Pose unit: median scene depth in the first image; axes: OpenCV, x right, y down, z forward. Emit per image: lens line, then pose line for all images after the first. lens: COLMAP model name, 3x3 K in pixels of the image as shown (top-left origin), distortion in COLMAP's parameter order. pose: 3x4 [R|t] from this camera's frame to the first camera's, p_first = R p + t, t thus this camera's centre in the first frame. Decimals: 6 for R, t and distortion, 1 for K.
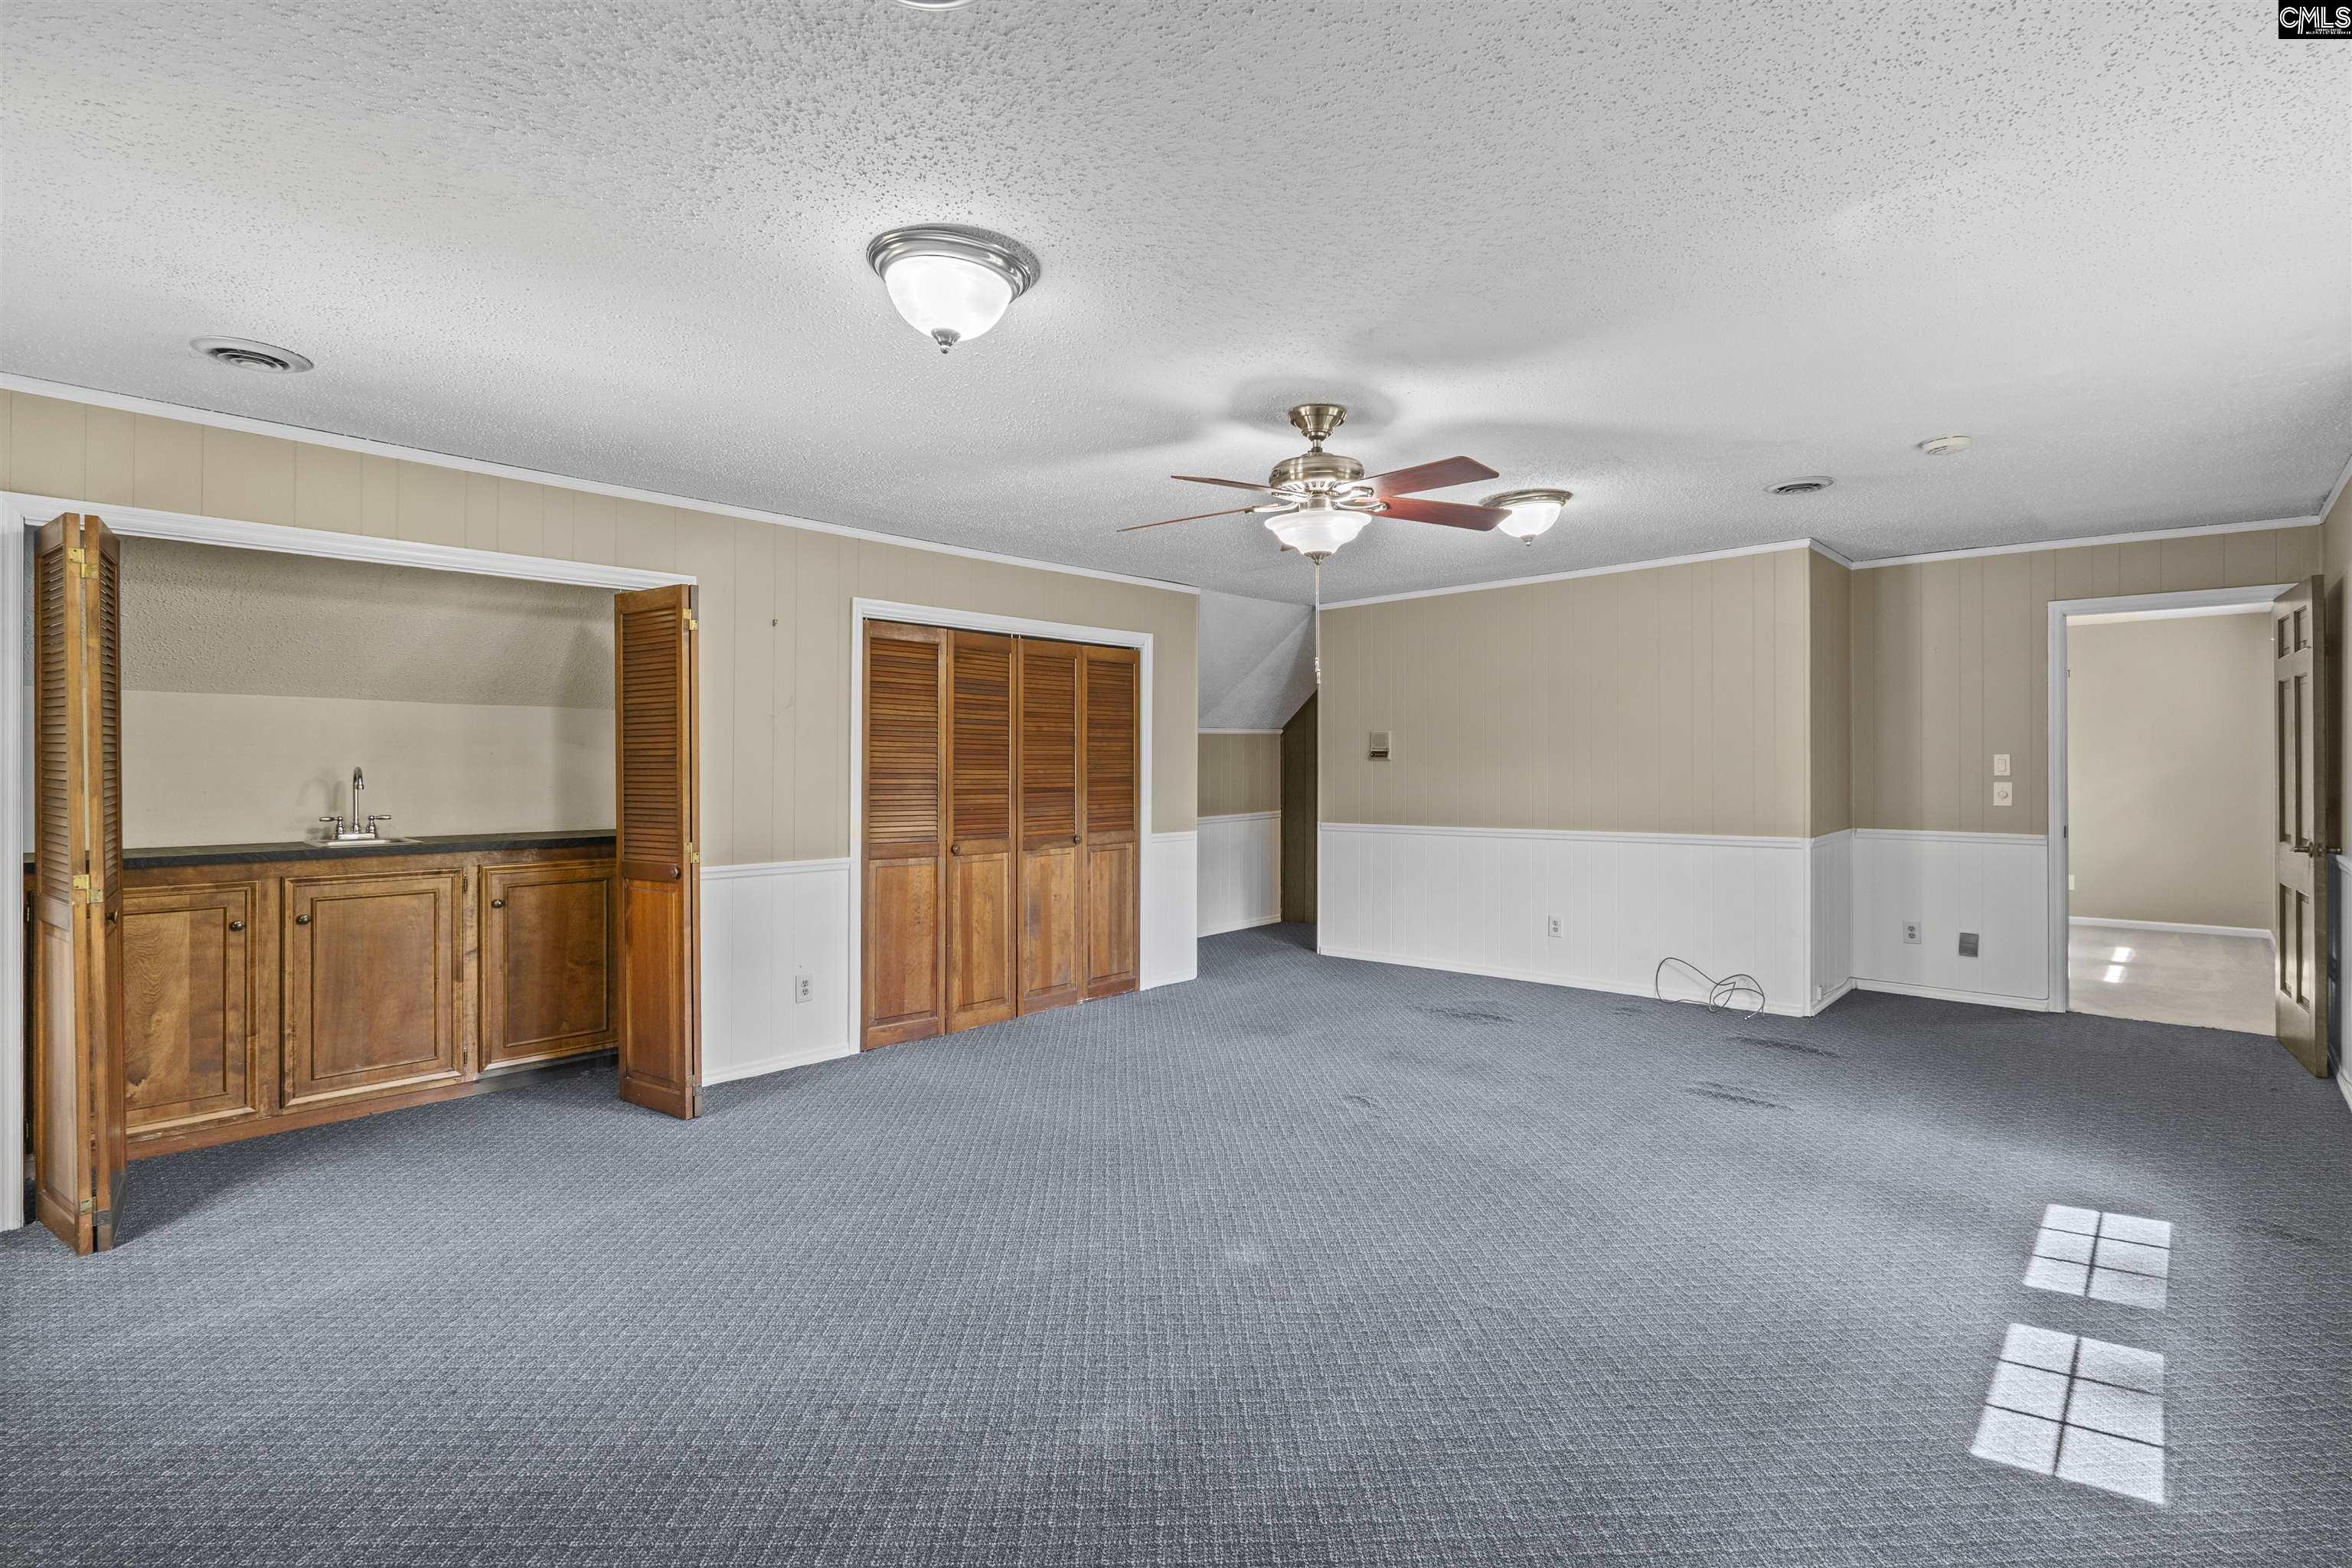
lens RADIAL K [[1087.3, 0, 1174.7], [0, 1087.3, 768.8], [0, 0, 1]] dist [-0.008871, -0.001260]
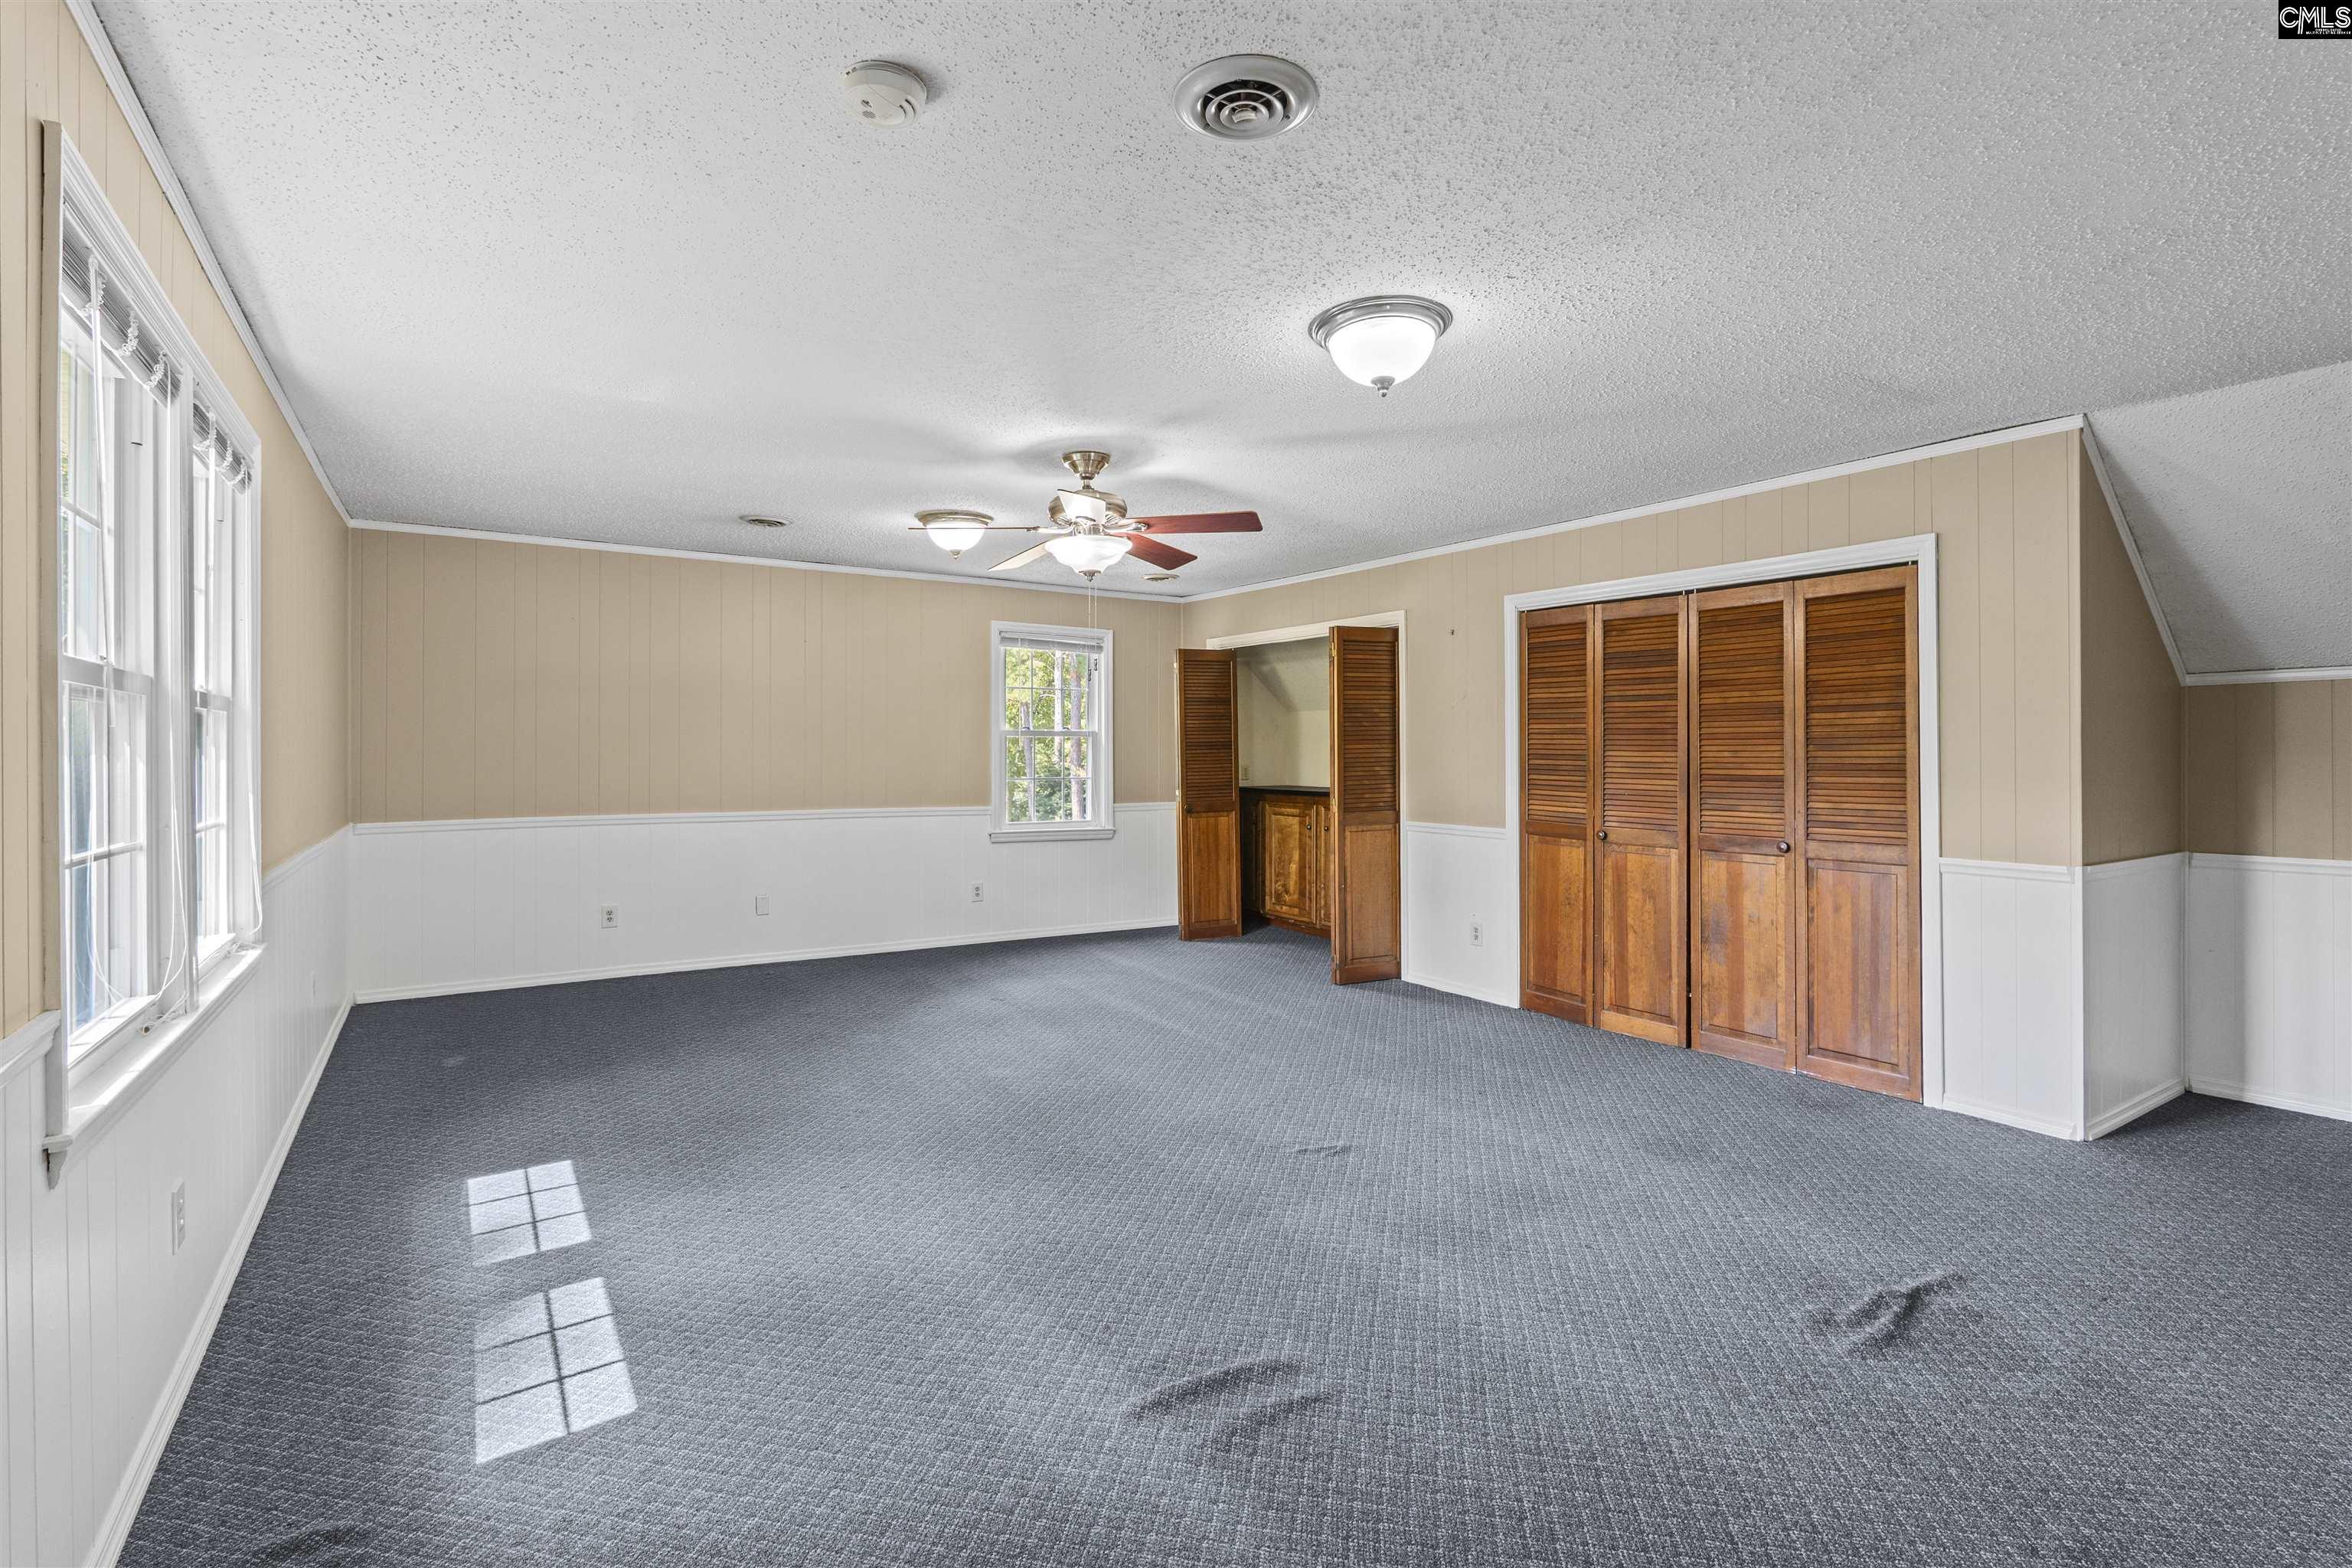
lens RADIAL K [[1087.3, 0, 1175.9], [0, 1087.3, 763.4], [0, 0, 1]] dist [-0.008871, -0.001260]
pose [[-0.233826, 0.015106, -0.972161, 0.834647], [-0.001251, 0.999874, 0.015838, -0.003253], [0.972278, 0.004919, -0.233778, 0.896821]]
